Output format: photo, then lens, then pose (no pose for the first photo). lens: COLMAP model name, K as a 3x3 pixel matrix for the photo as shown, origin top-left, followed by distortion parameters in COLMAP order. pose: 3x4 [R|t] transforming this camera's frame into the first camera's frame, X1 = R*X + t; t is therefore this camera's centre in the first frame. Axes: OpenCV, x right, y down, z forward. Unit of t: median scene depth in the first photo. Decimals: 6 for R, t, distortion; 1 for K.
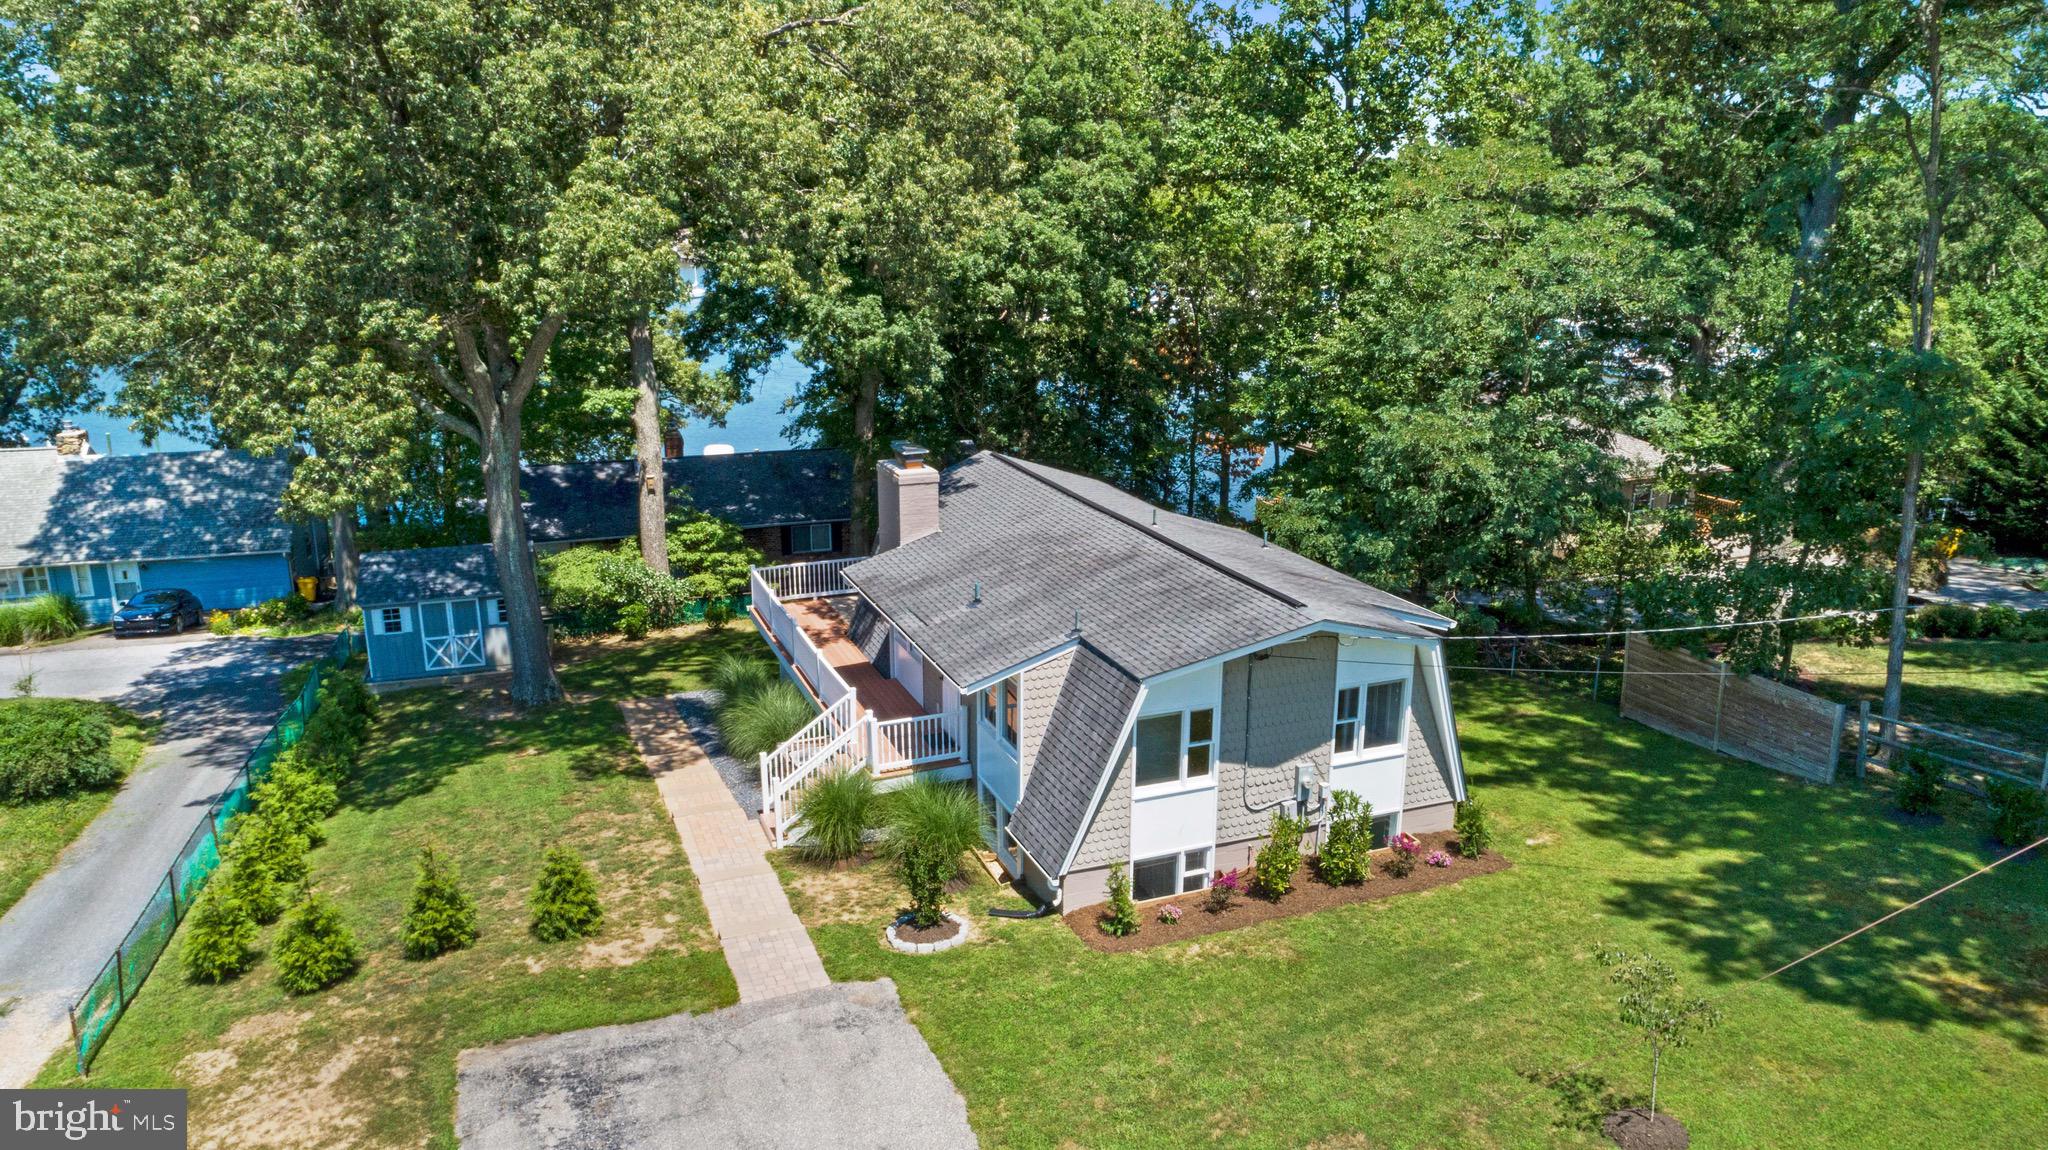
lens RADIAL K [[1414.2, 0, 1020.8], [0, 1414.2, 555.4], [0, 0, 1]] dist [-0.000427, 0.002558]
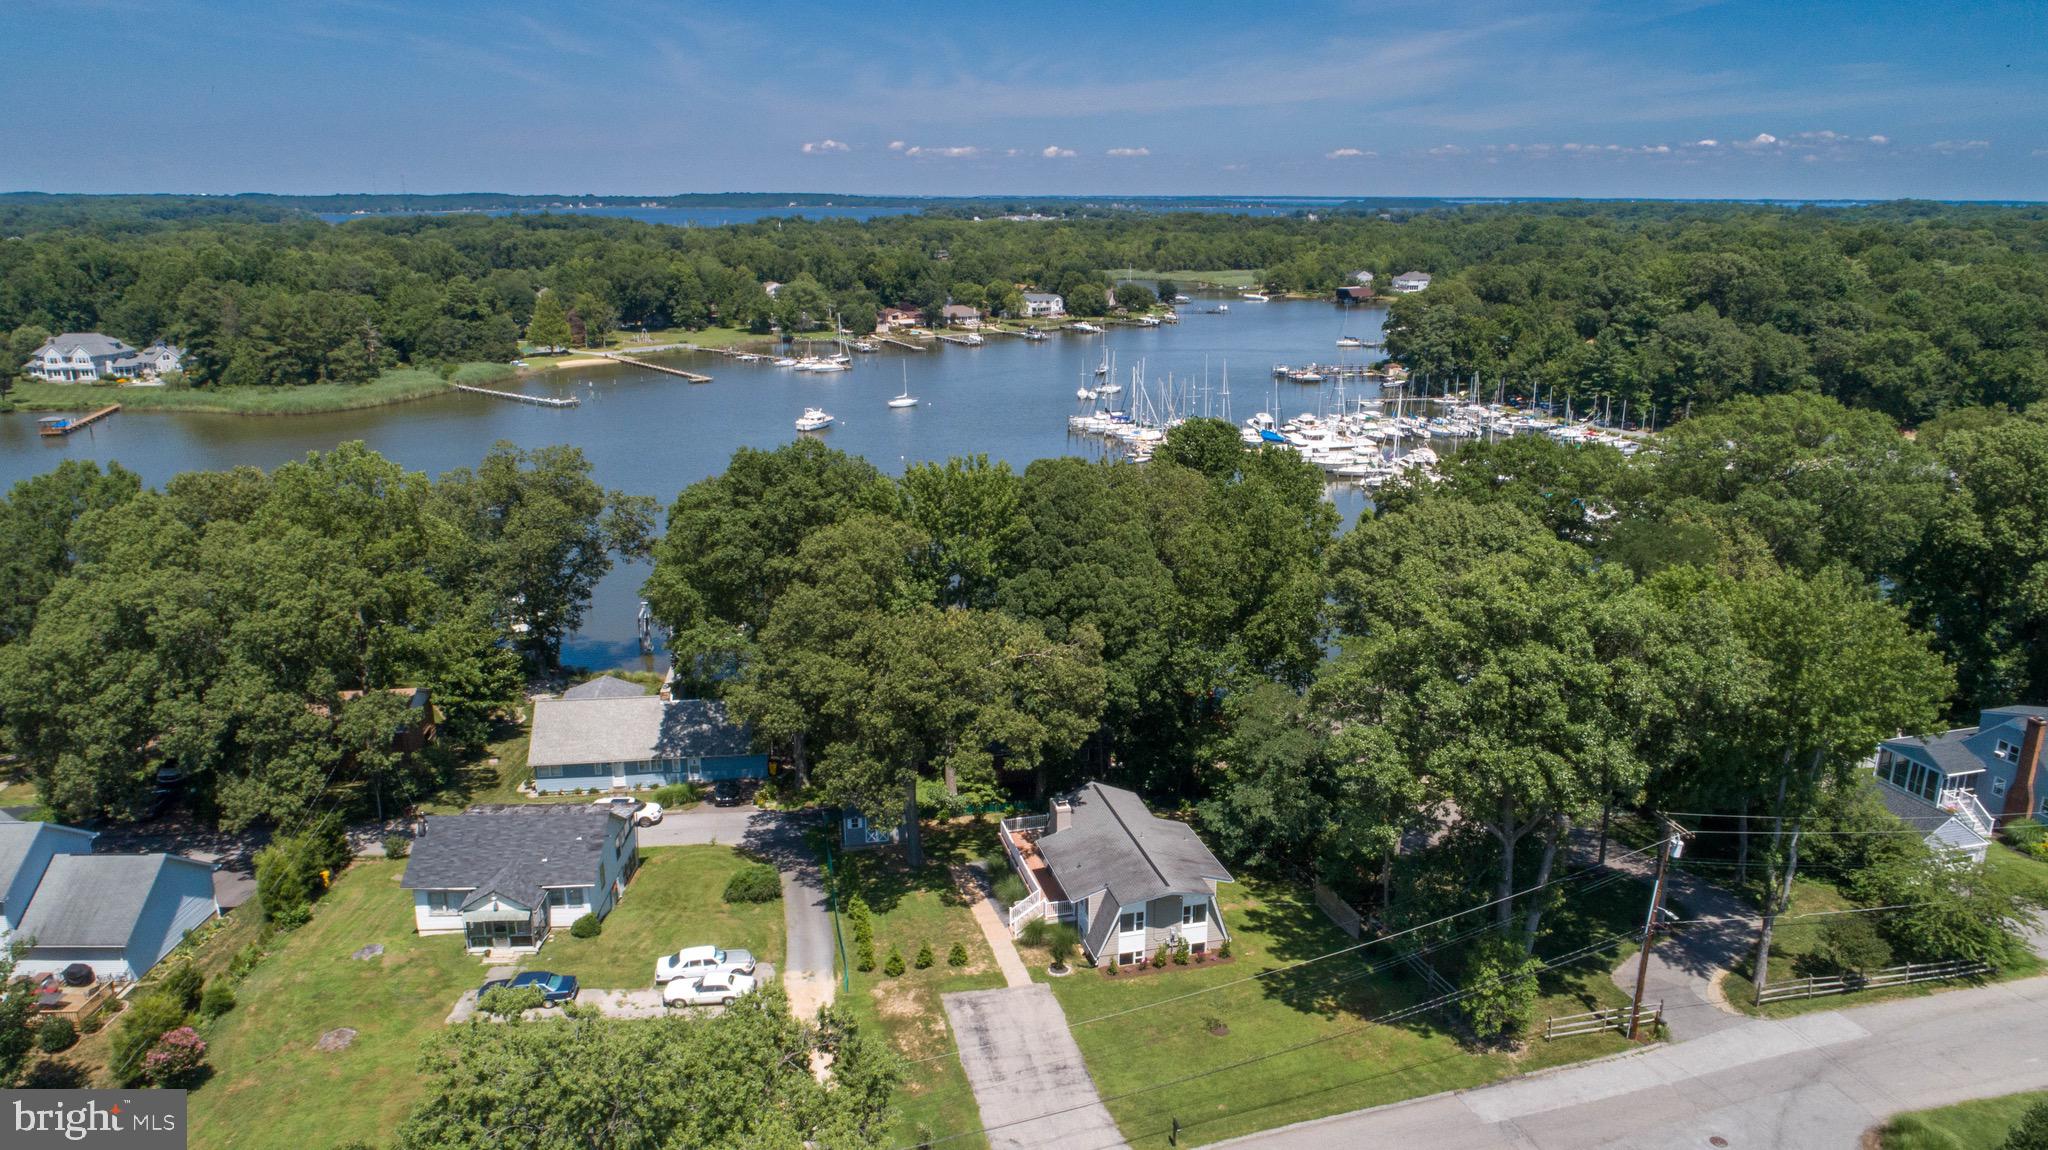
lens RADIAL K [[1414.2, 0, 1019.6], [0, 1414.2, 590.7], [0, 0, 1]] dist [-0.000427, 0.002558]
pose [[0.991657, 0.033811, -0.124391, 0.225133], [-0.029818, 0.998983, 0.033819, -0.739201], [0.125408, -0.029828, 0.991657, -2.306020]]
